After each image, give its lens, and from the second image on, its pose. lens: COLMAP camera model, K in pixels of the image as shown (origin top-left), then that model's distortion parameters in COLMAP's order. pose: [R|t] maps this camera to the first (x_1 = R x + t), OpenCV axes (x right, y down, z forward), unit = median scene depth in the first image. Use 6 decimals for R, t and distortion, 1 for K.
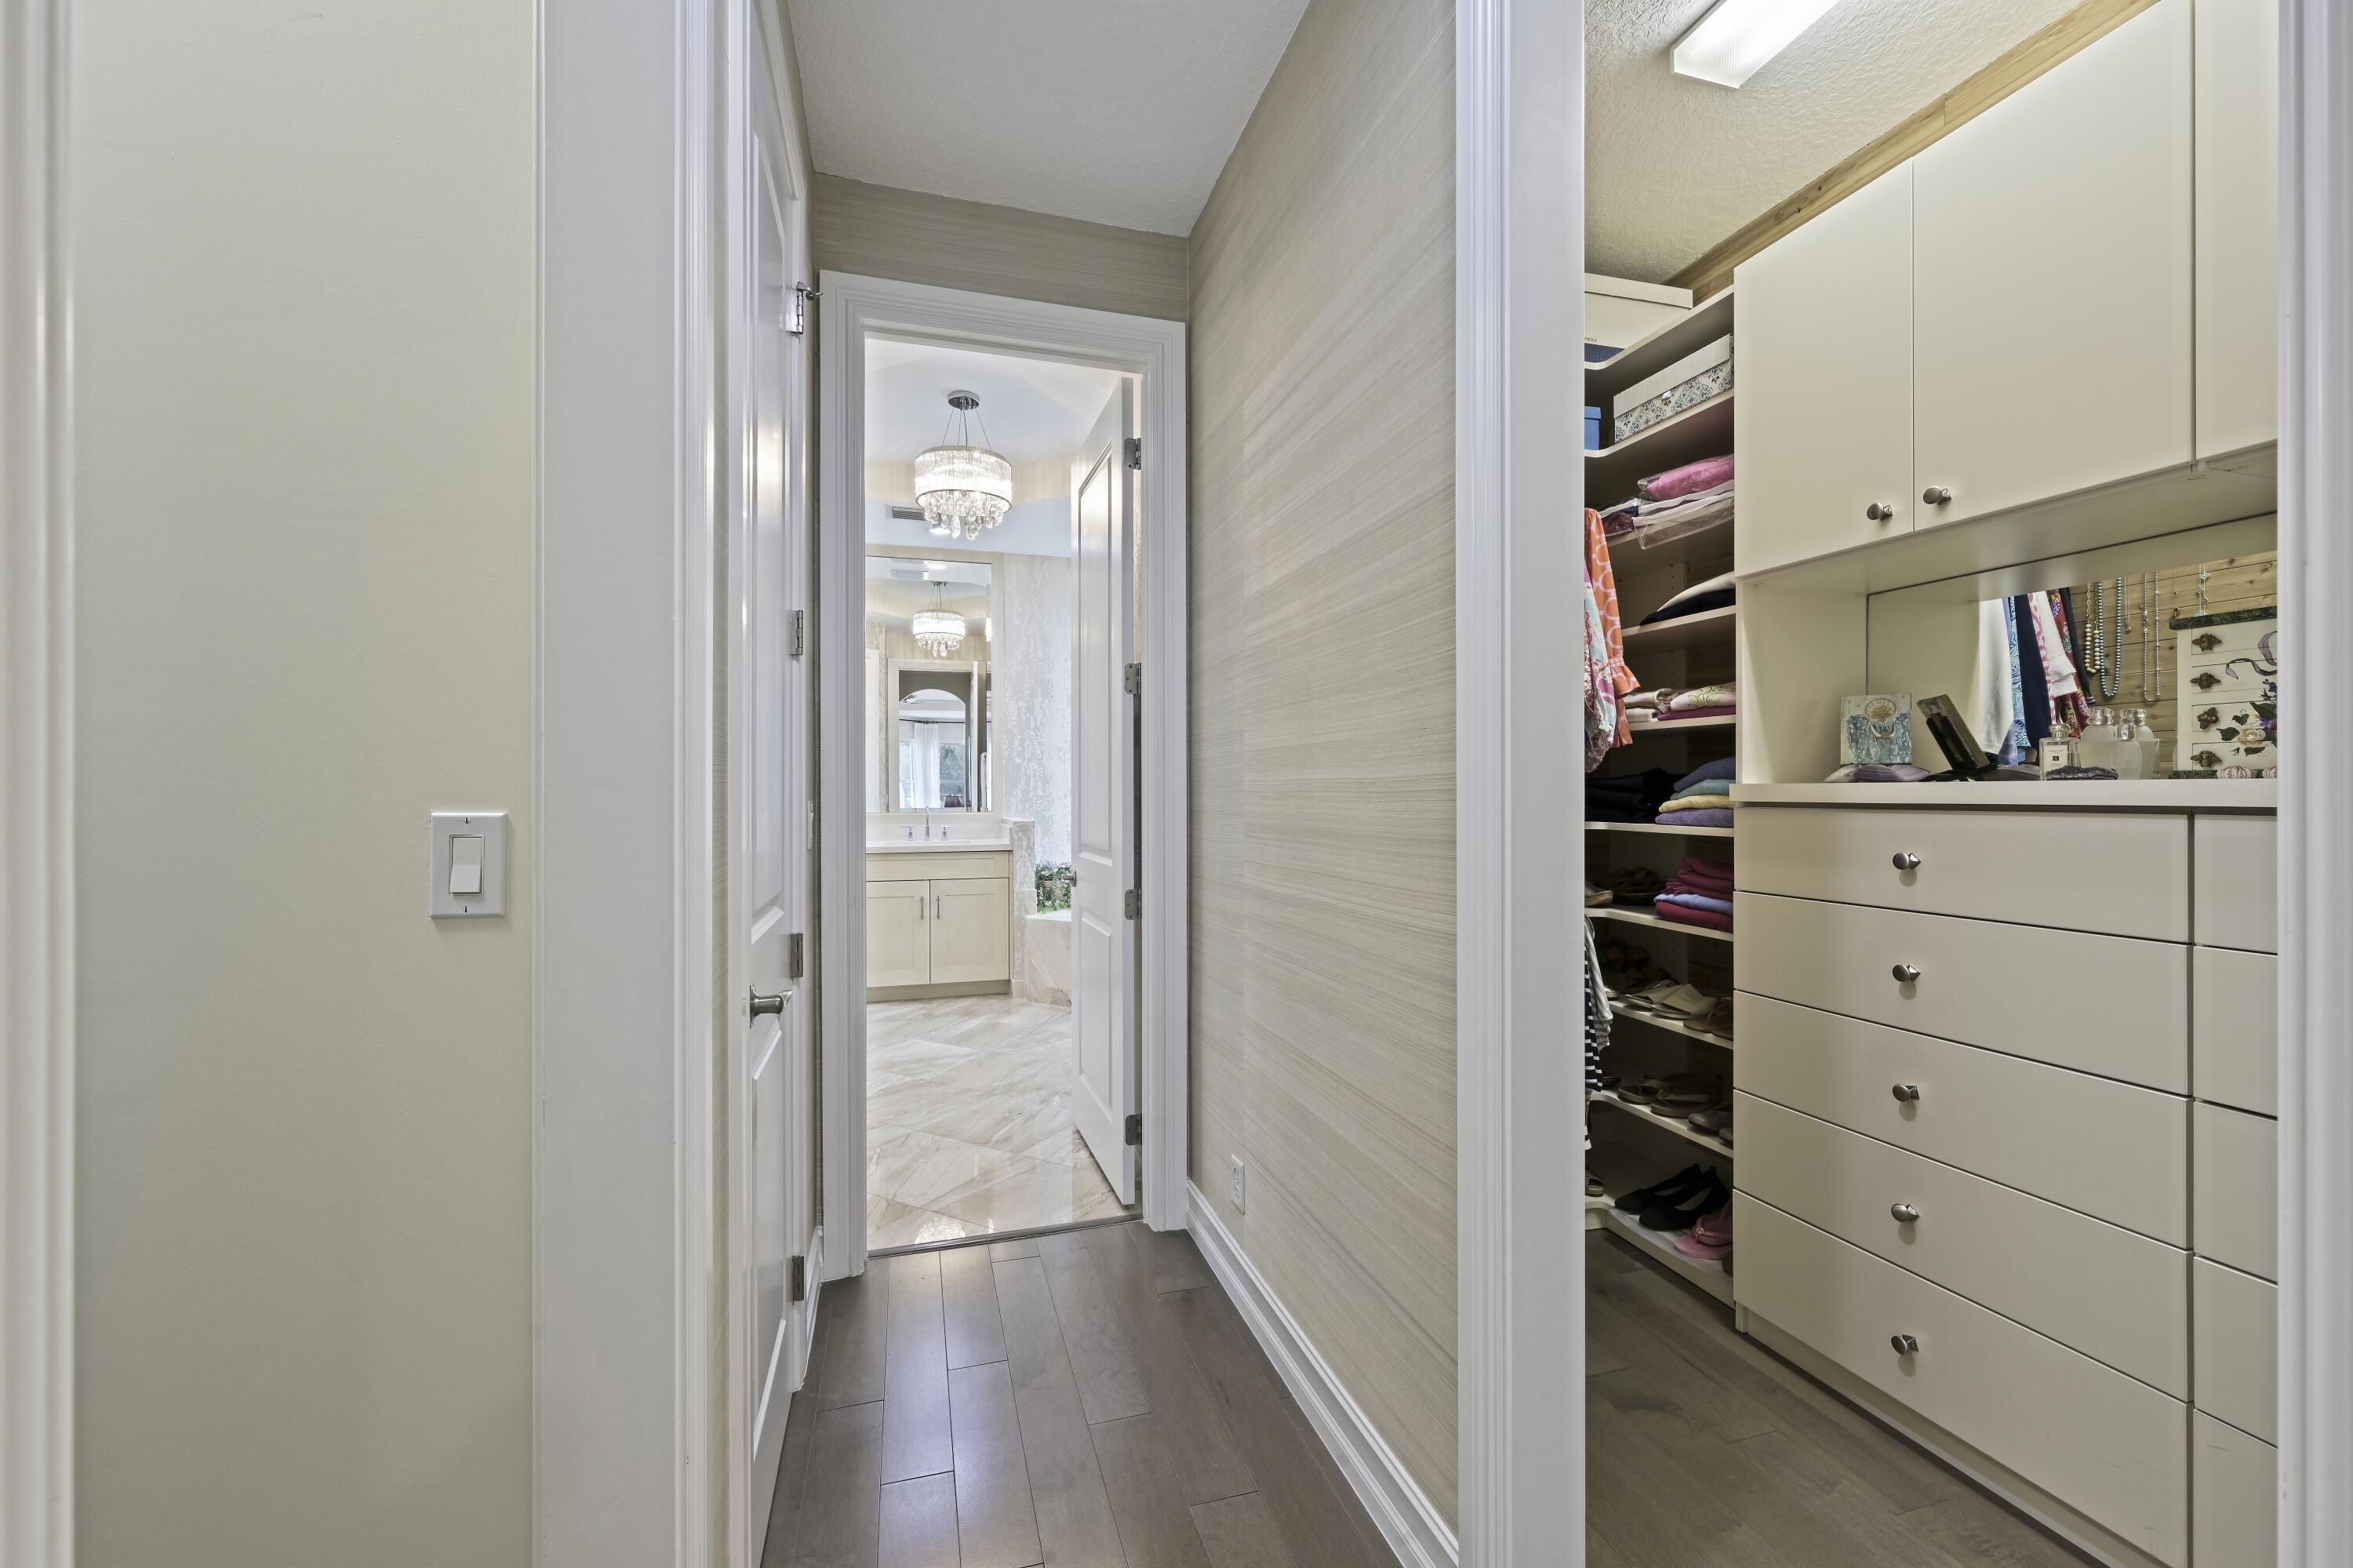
lens RADIAL K [[925.5, 0, 1175.7], [0, 925.5, 791.3], [0, 0, 1]] dist [-0.001170, -0.000377]
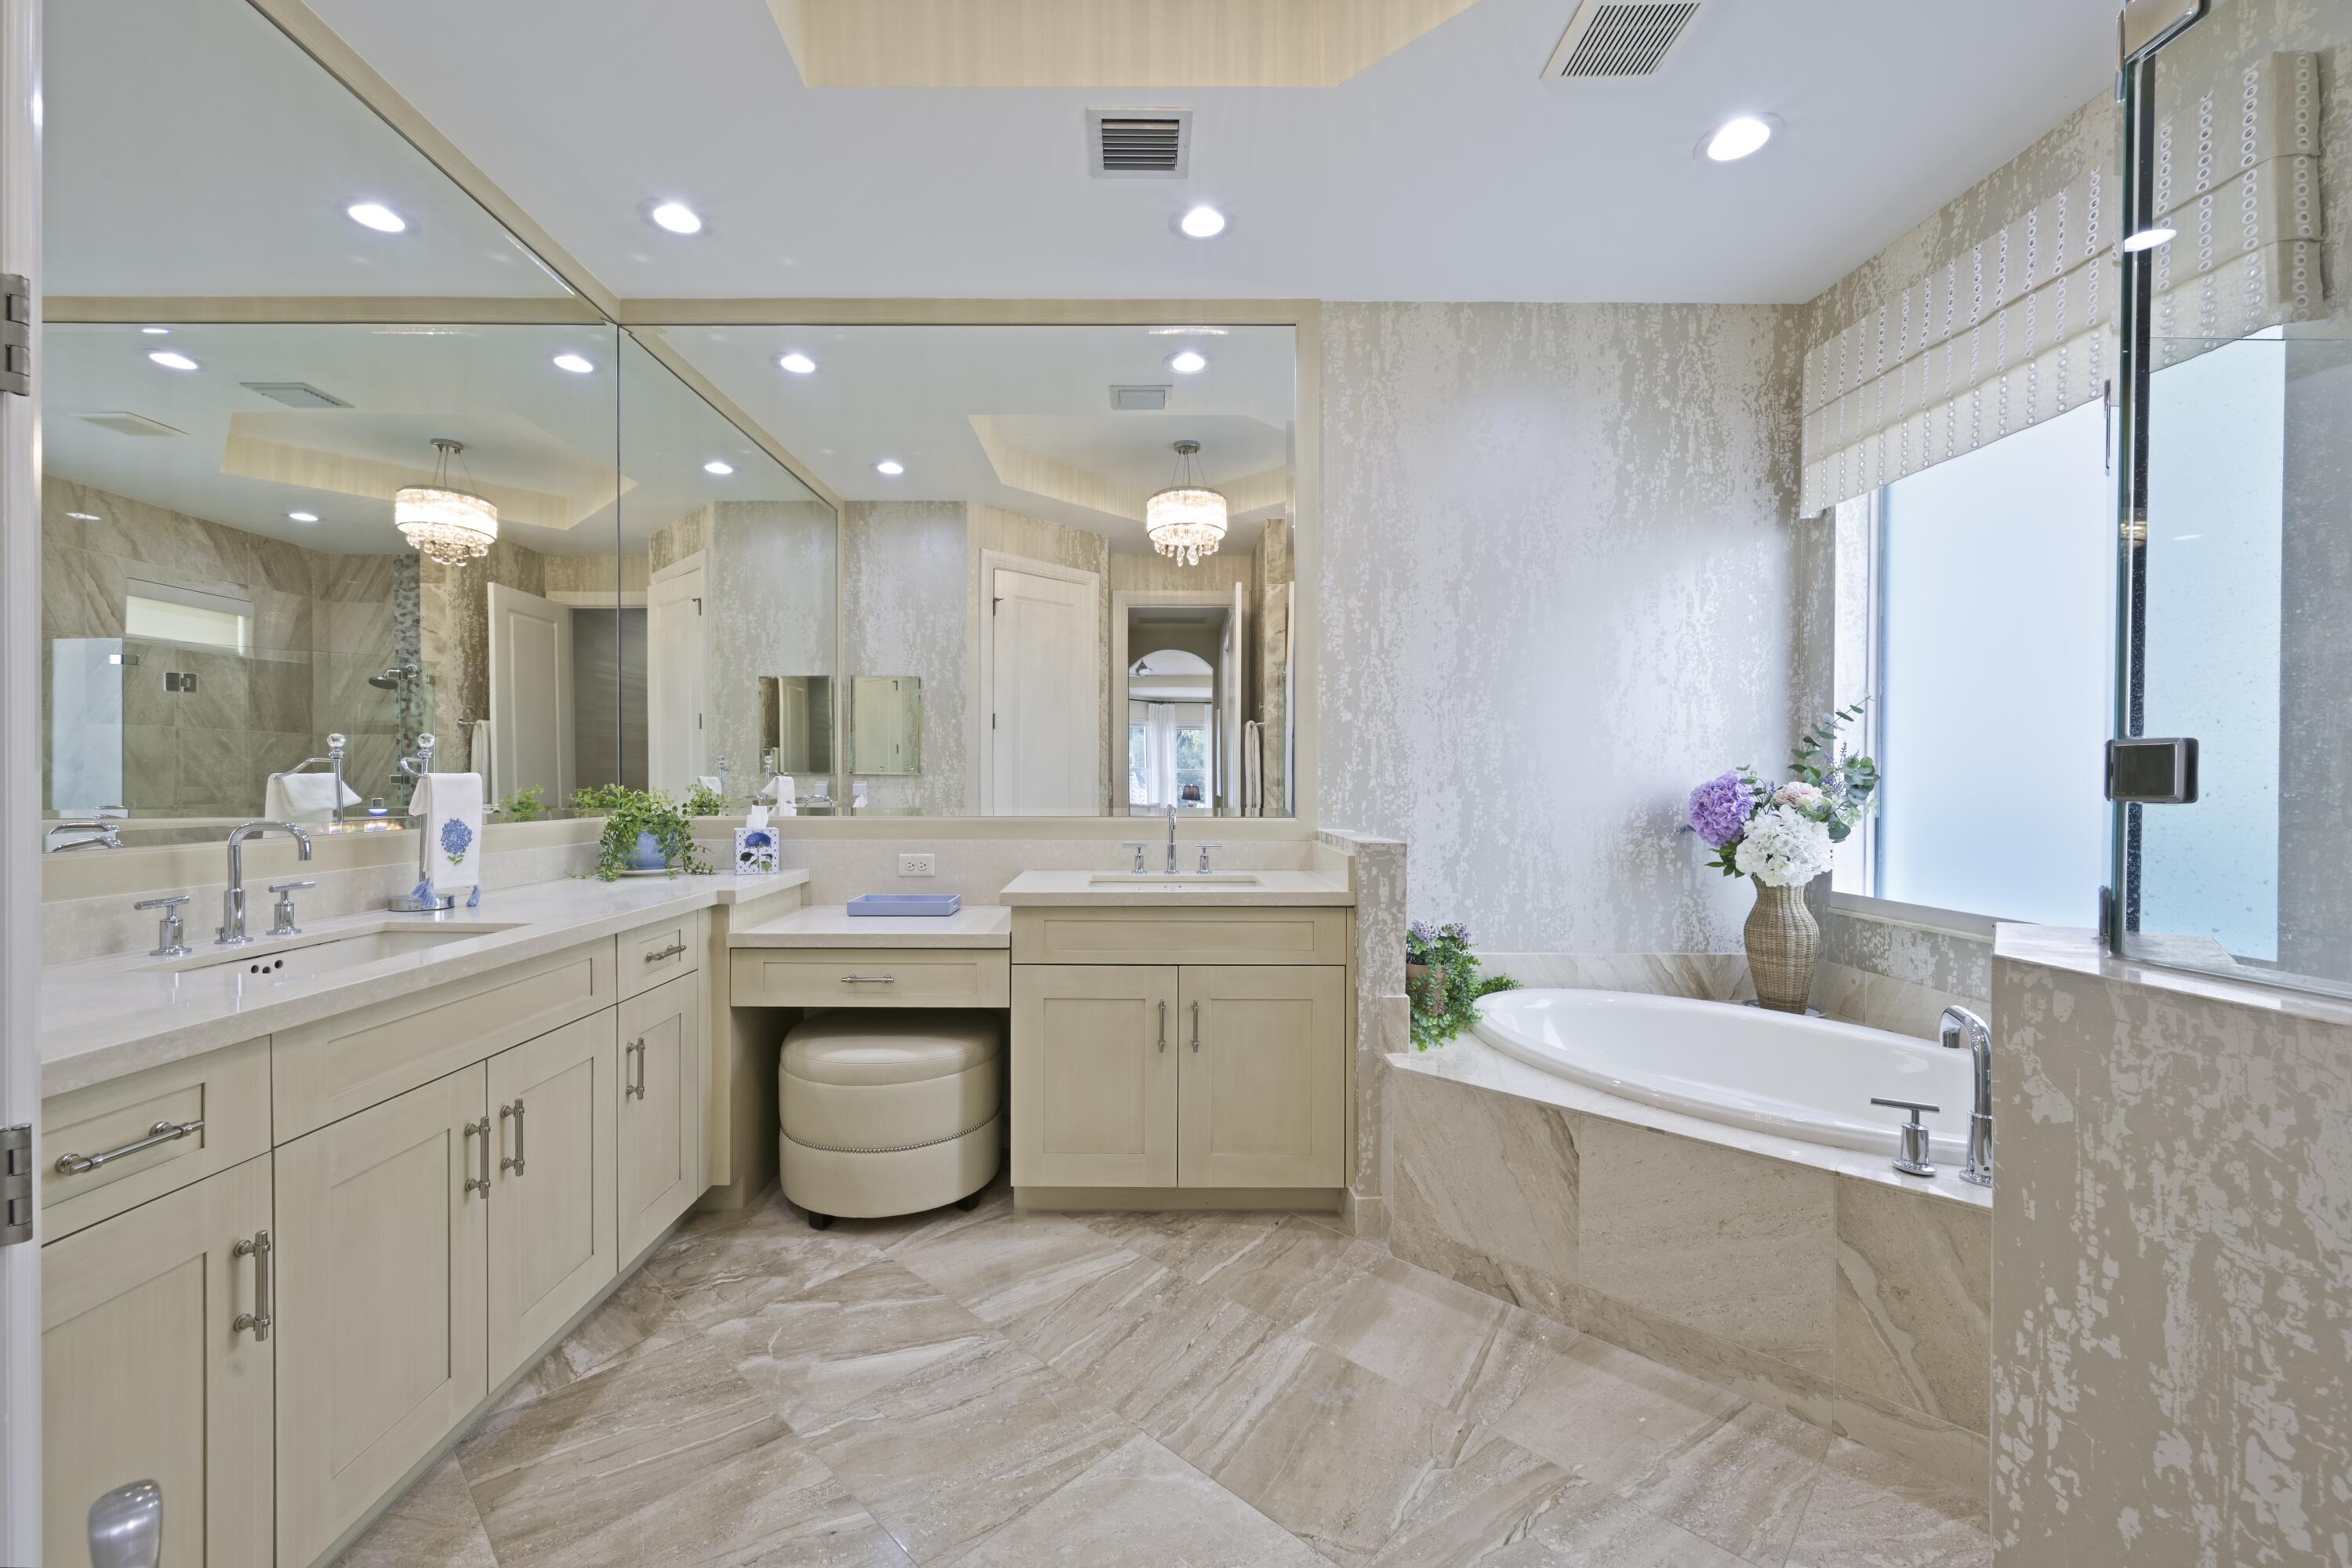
lens RADIAL K [[925.1, 0, 1175.2], [0, 925.1, 791.3], [0, 0, 1]] dist [-0.001170, -0.000377]
pose [[0.969950, 0.006933, -0.243207, -0.142692], [-0.005117, 0.999954, 0.008096, 0.004420], [0.243252, -0.006608, 0.969941, 0.507685]]
